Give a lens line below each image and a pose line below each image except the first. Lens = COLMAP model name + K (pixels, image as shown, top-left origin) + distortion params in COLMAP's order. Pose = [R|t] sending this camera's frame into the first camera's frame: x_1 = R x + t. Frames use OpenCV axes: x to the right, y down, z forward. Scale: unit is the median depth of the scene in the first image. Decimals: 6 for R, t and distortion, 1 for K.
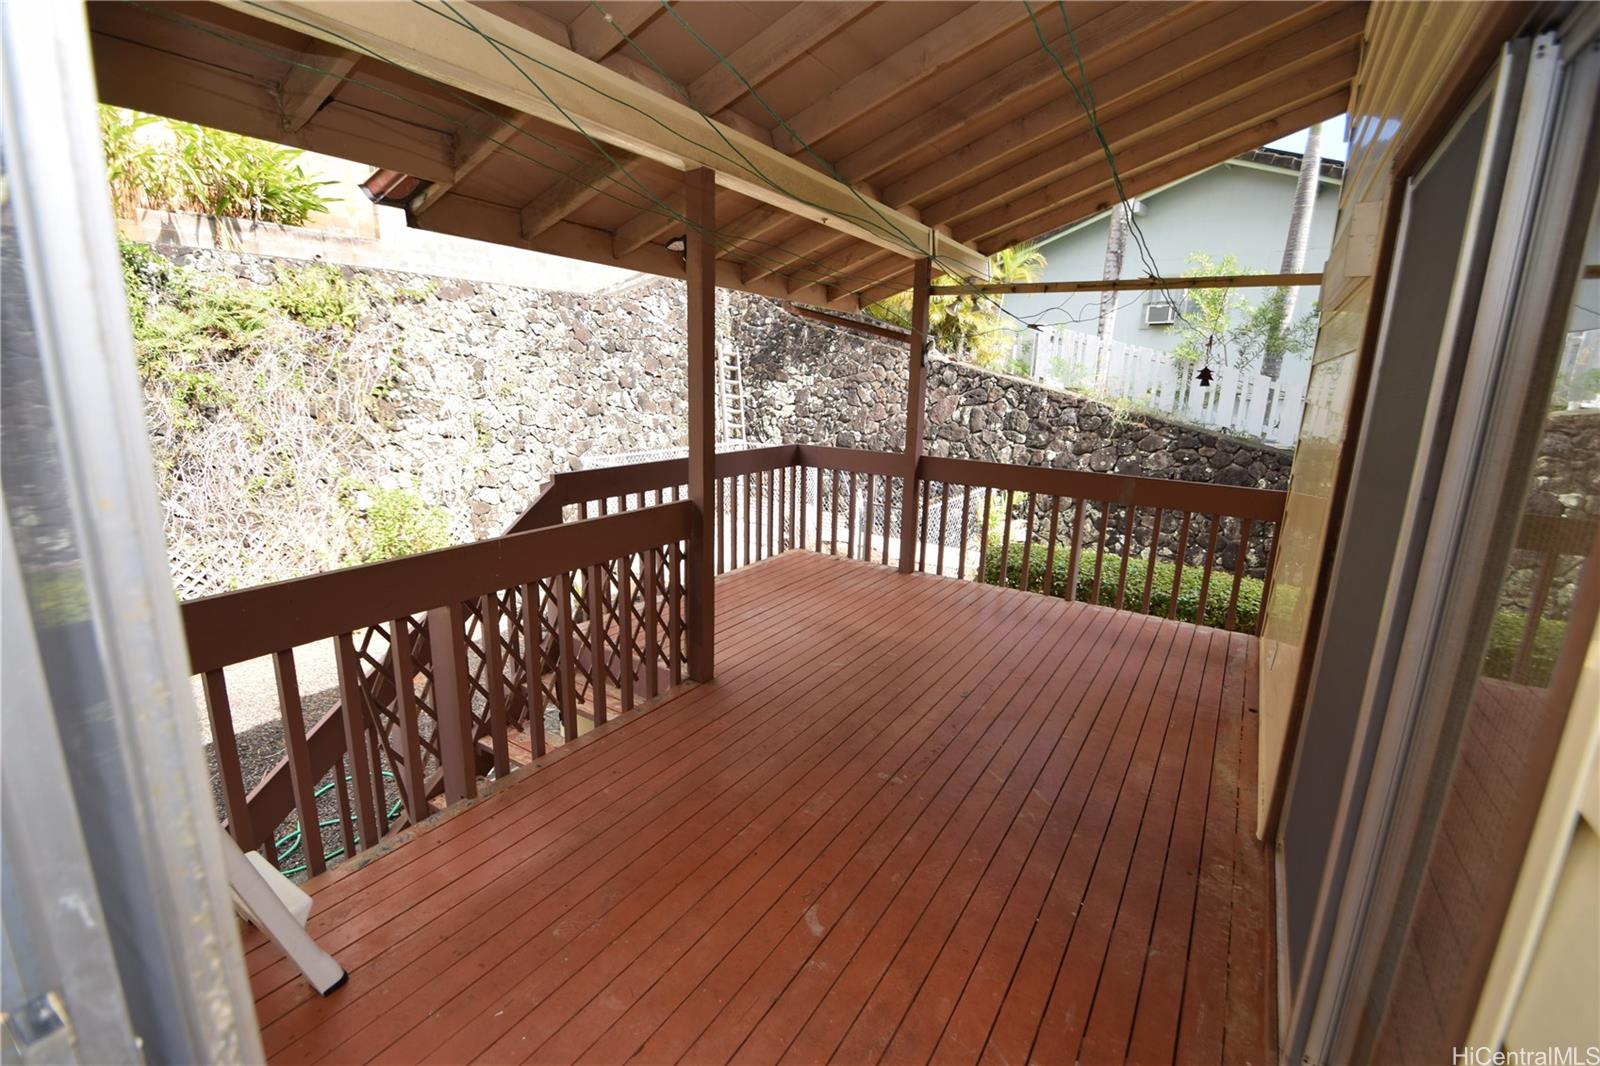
lens RADIAL K [[704.7, 0, 800.0], [0, 704.7, 533.0], [0, 0, 1]] dist [-0.001009, -0.000034]
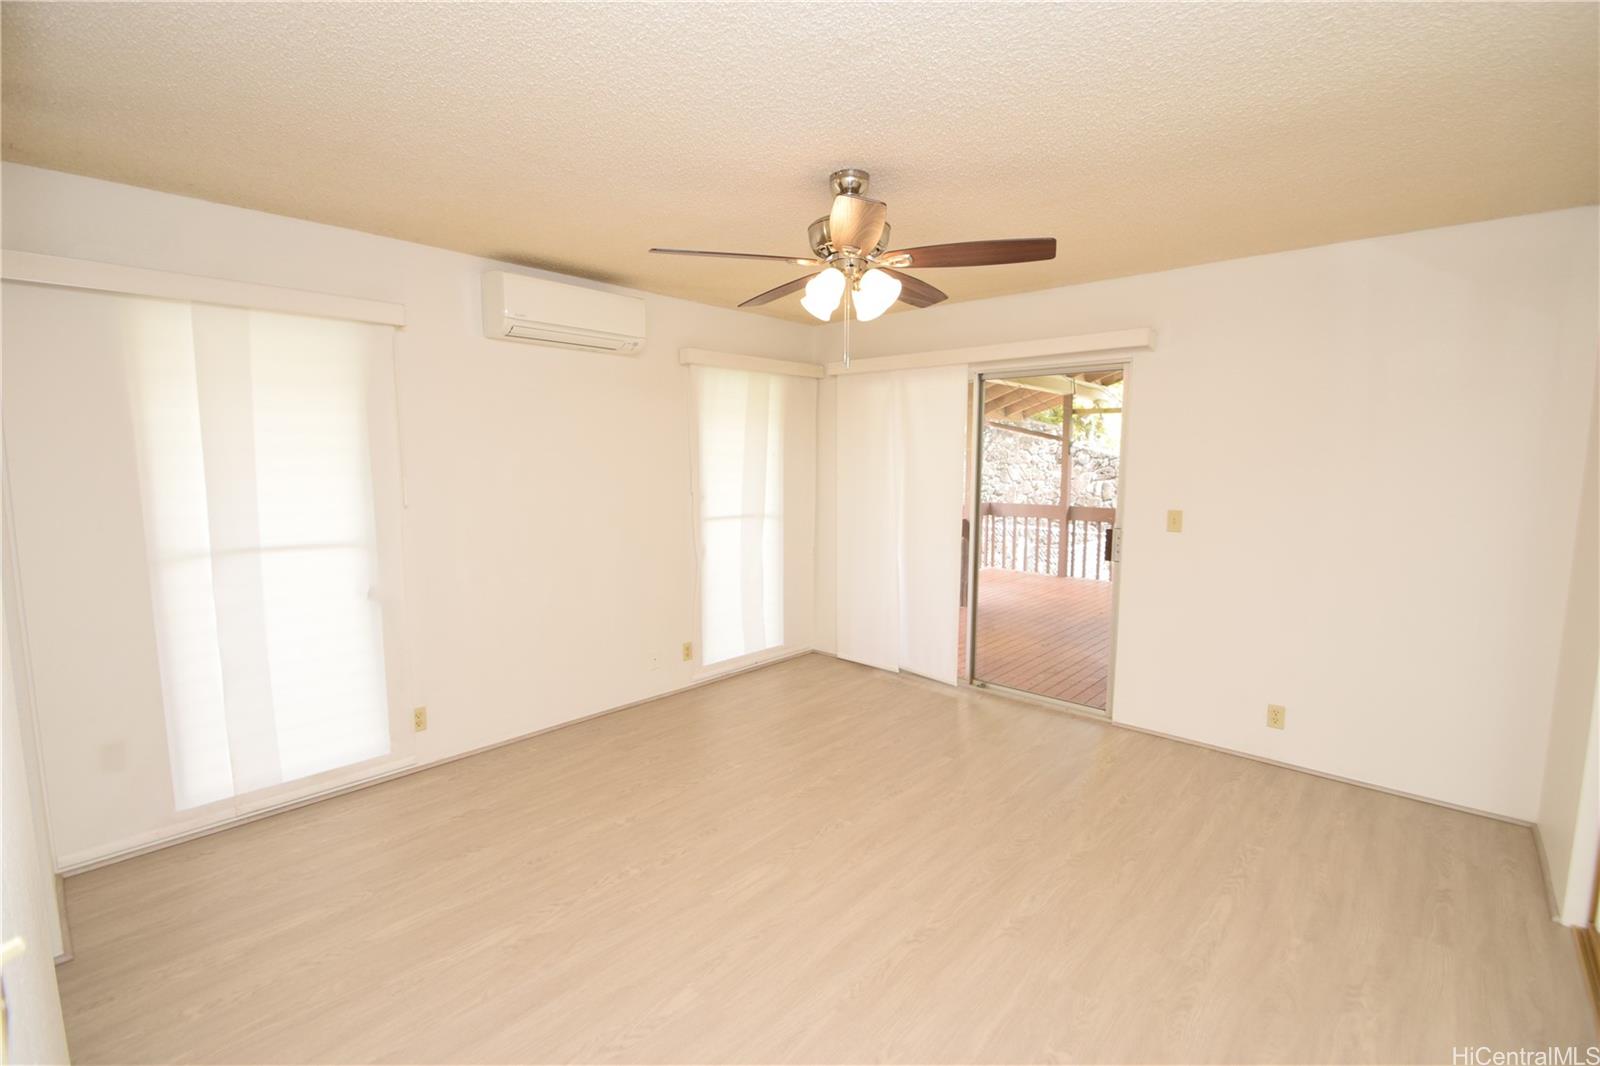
lens RADIAL K [[704.7, 0, 800.0], [0, 704.7, 533.0], [0, 0, 1]] dist [-0.001009, -0.000034]
pose [[0.984748, -0.010032, -0.173696, -0.073737], [-0.010630, 0.993002, -0.117614, 0.068344], [0.173660, 0.117667, 0.977751, -0.324076]]
